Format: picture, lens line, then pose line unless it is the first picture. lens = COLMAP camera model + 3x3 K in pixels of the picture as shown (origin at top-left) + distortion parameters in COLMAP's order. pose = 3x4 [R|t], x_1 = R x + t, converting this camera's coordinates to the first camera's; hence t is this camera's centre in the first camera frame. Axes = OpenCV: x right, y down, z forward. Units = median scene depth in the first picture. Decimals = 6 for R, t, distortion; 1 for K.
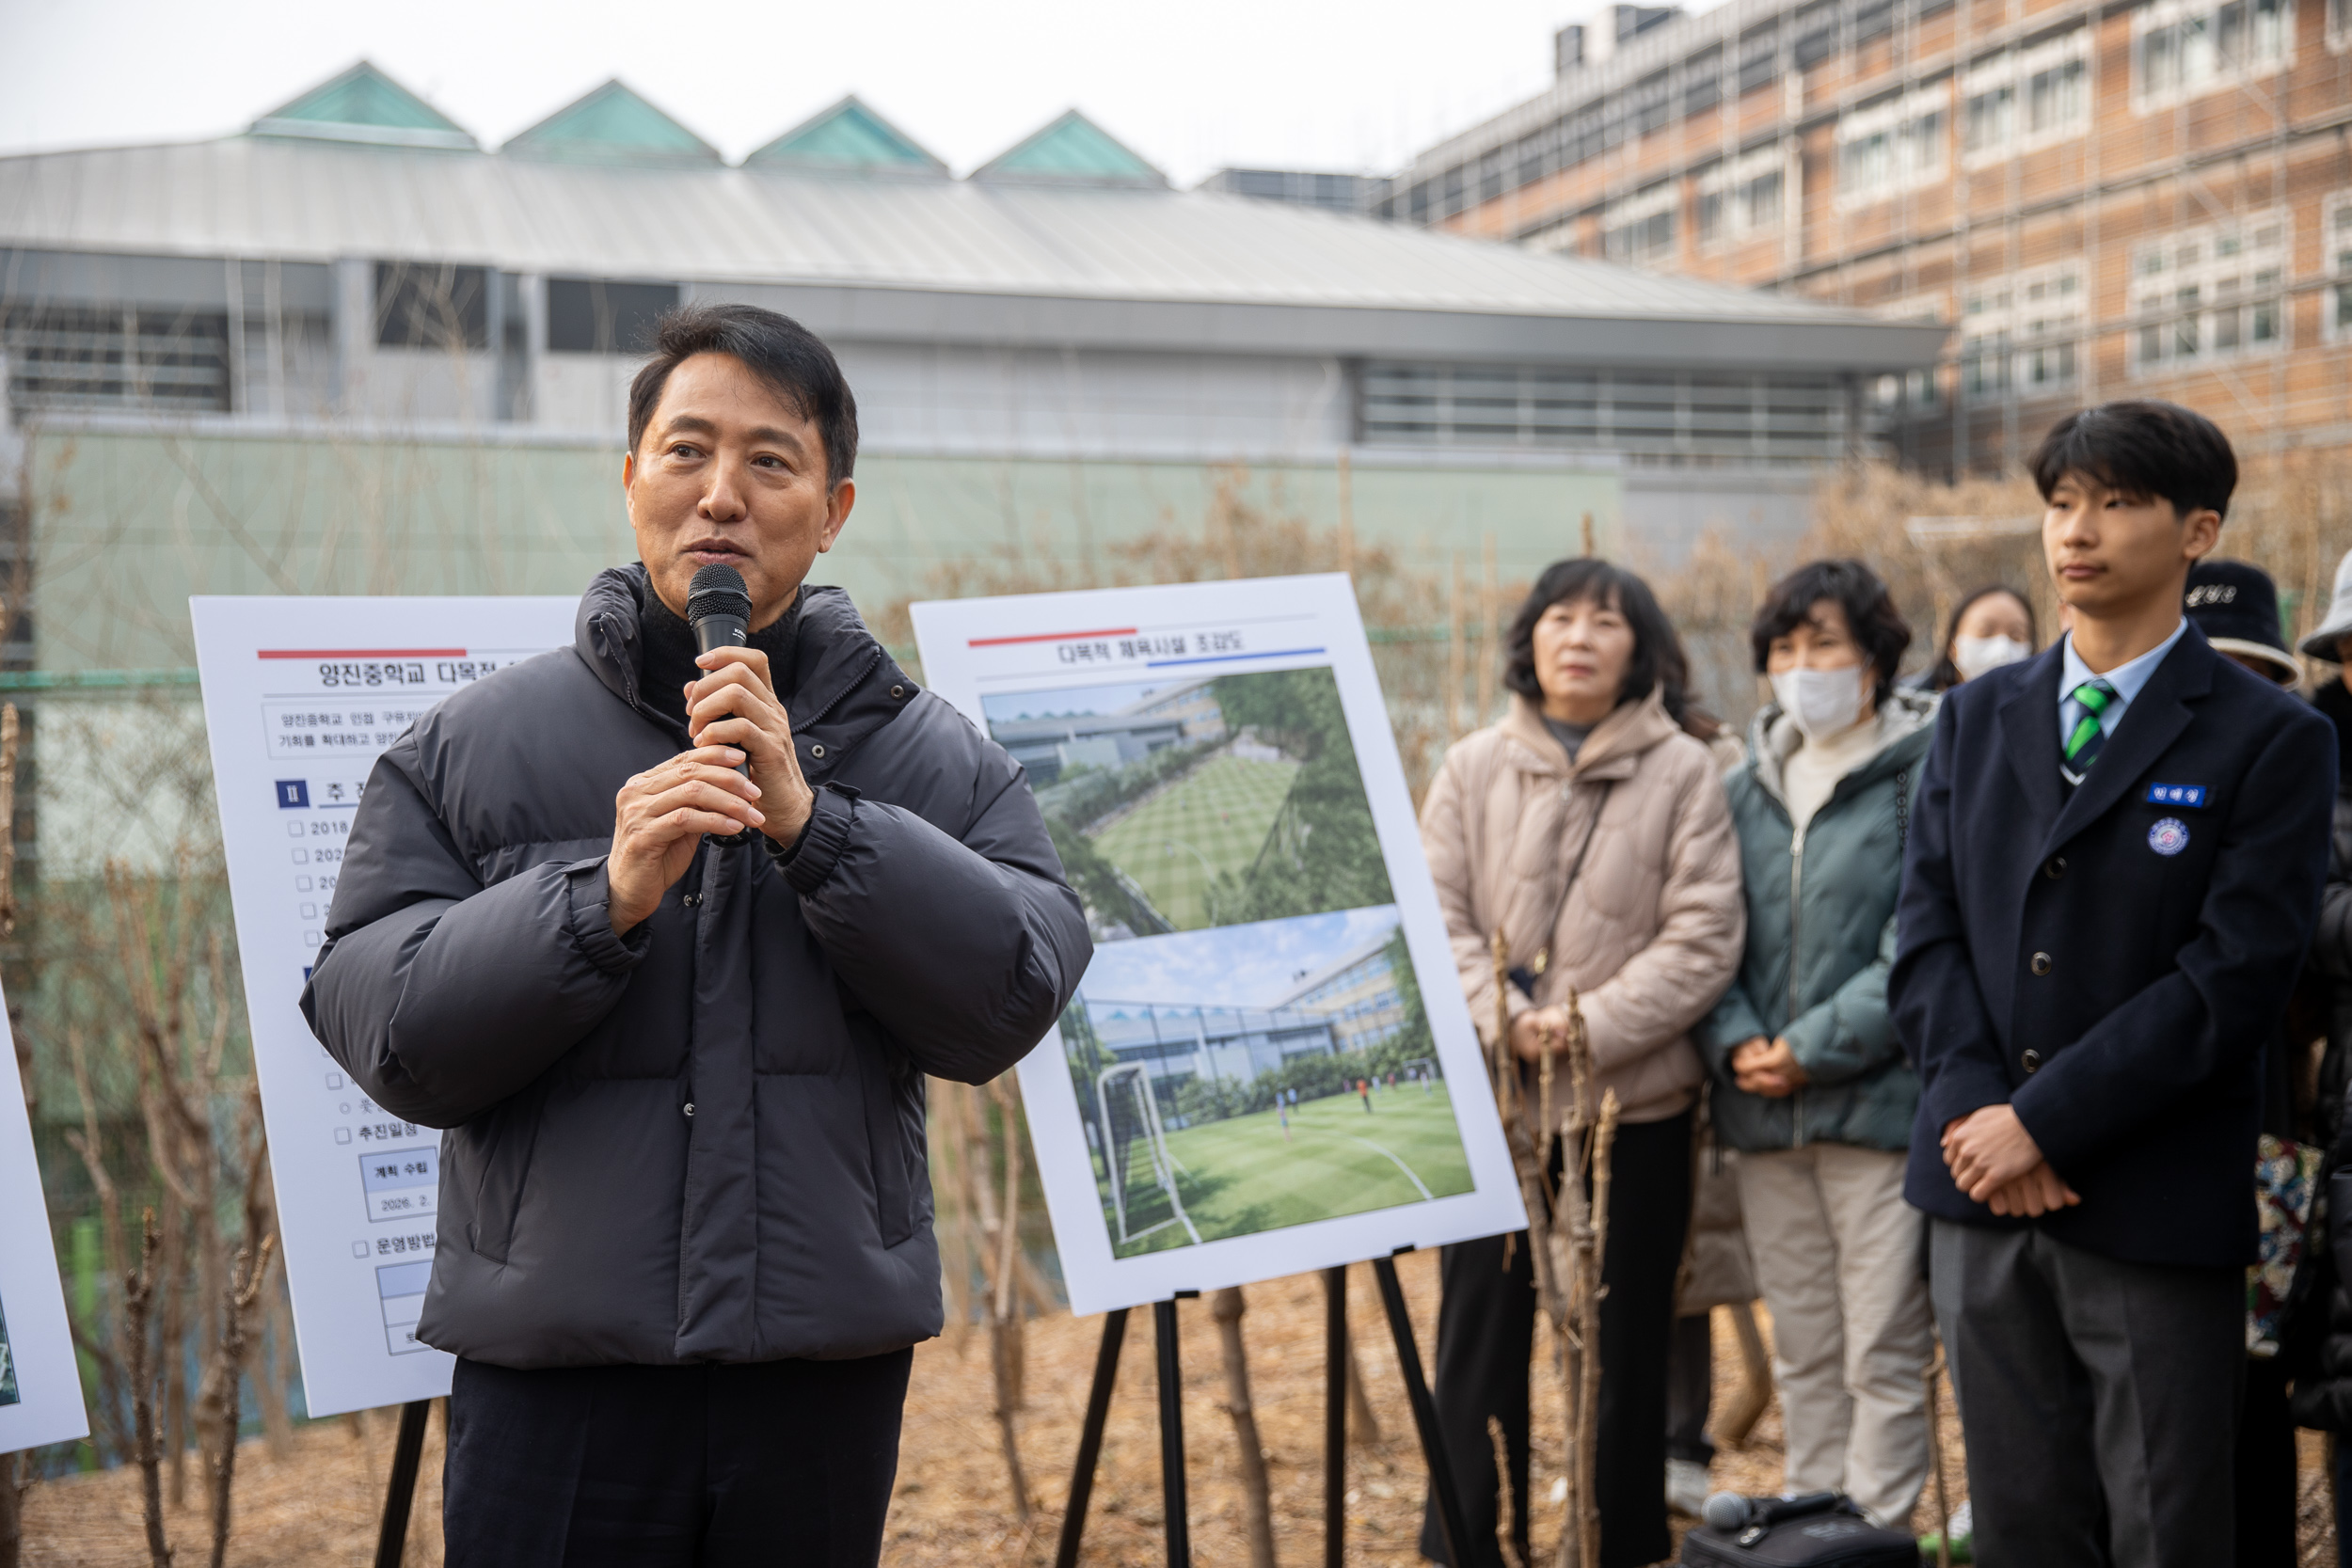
lens RADIAL K [[2904.9, 0, 1196.7], [0, 2904.9, 781.4], [0, 0, 1]] dist [0.111281, 0.000000]
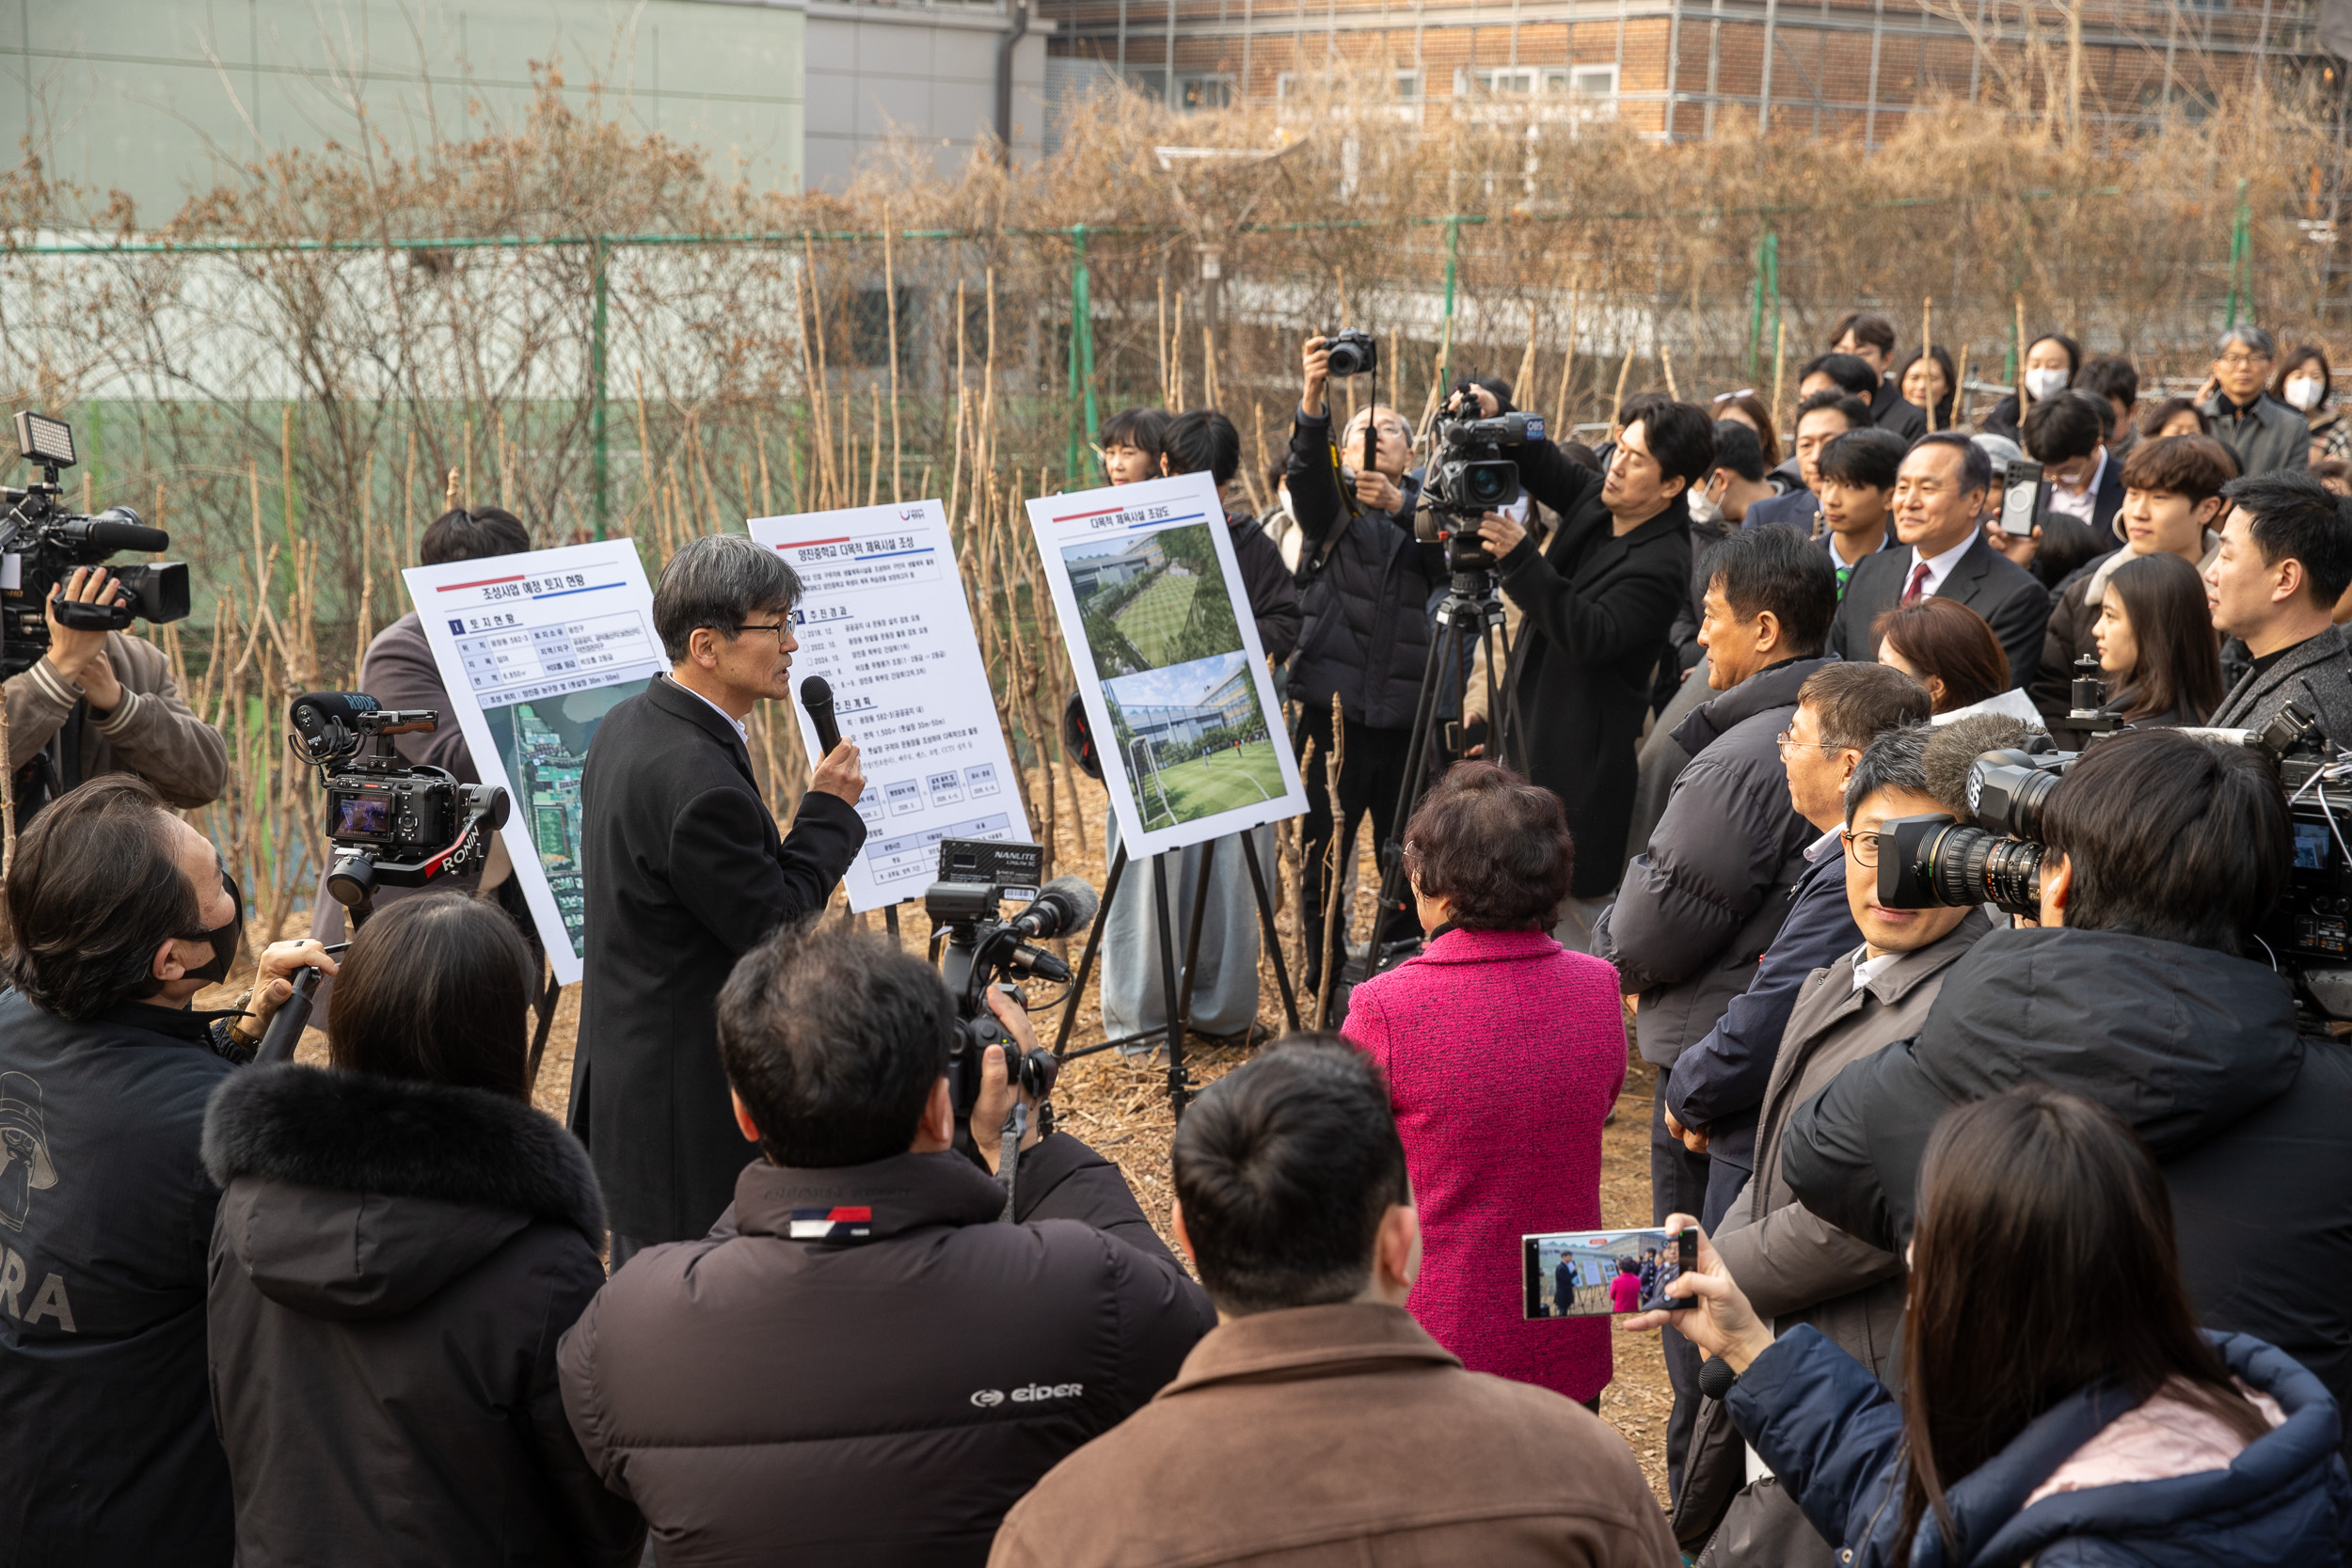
lens RADIAL K [[3250.9, 0, 1157.0], [0, 3250.9, 785.6], [0, 0, 1]] dist [0.176967, 0.000000]
pose [[0.955932, -0.017950, 0.293038, -0.074839], [-0.028591, 0.987693, 0.153767, -0.023970], [-0.292192, -0.155369, 0.943655, -0.125653]]
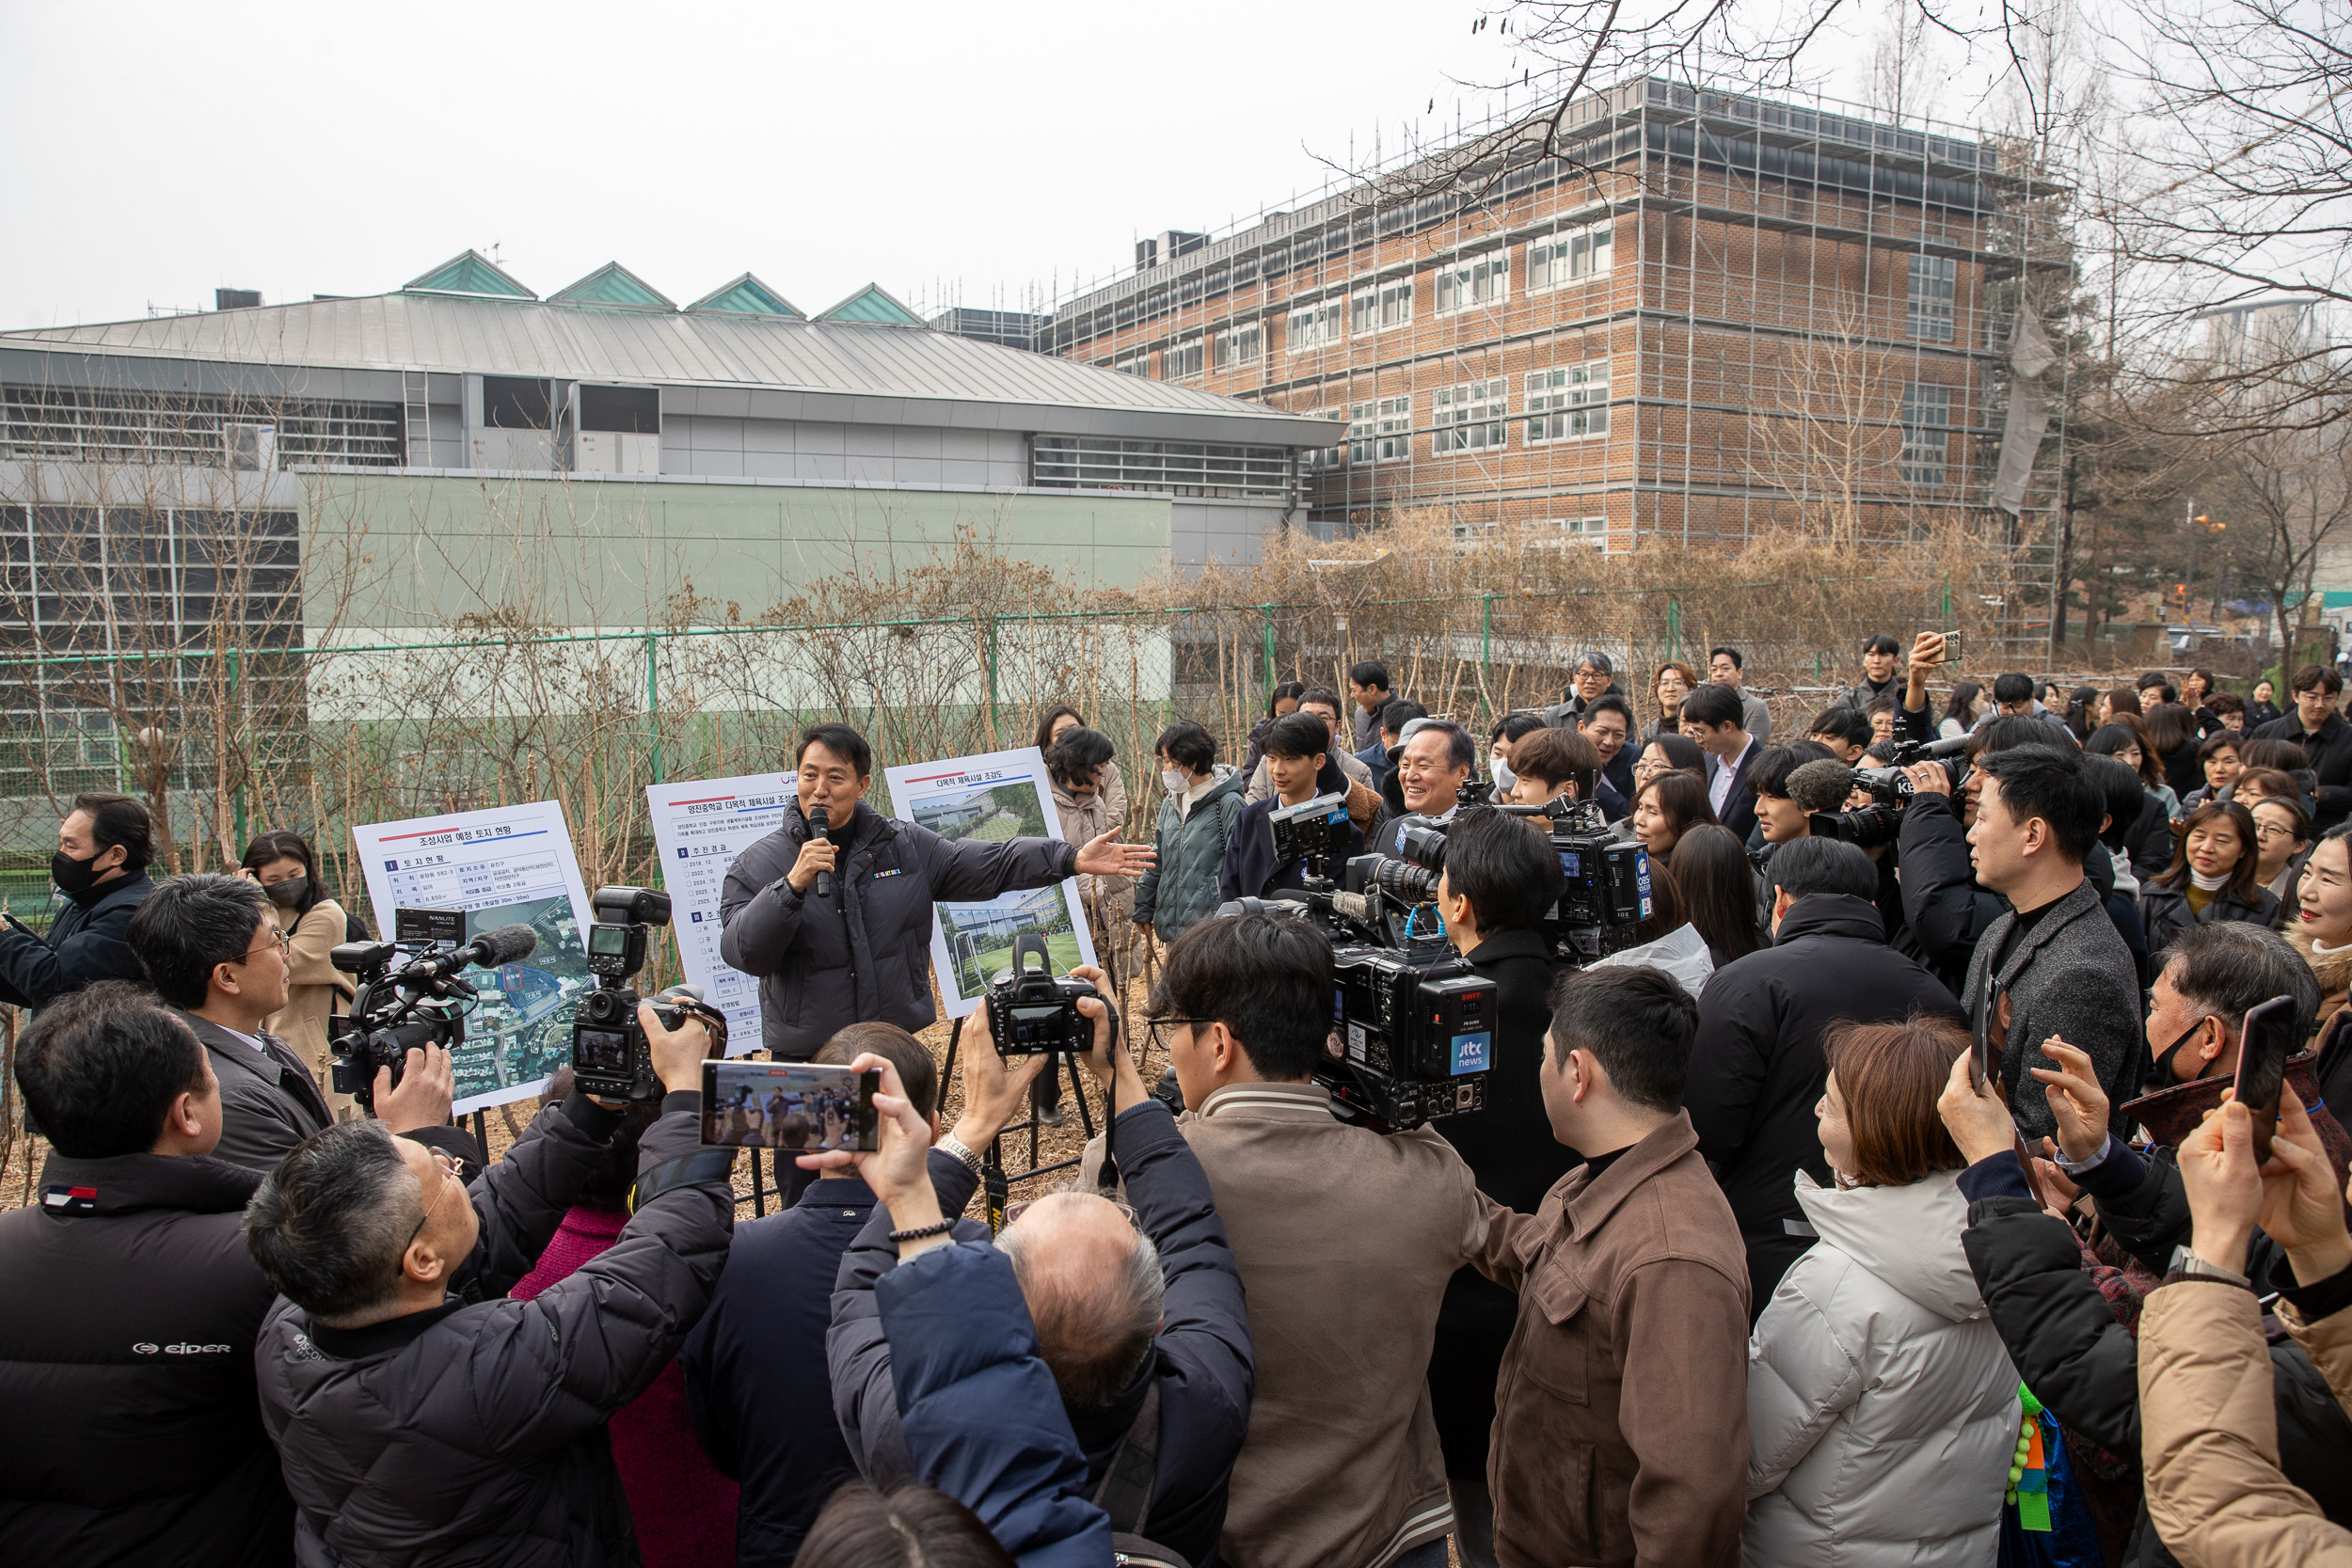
lens RADIAL K [[1655.1, 0, 1178.7], [0, 1655.1, 774.1], [0, 0, 1]] dist [-0.040949, 0.008580]
pose [[0.989437, -0.004181, 0.144904, -0.005573], [-0.008114, 0.996419, 0.084159, -0.022017], [-0.144737, -0.084445, 0.985860, -0.070252]]
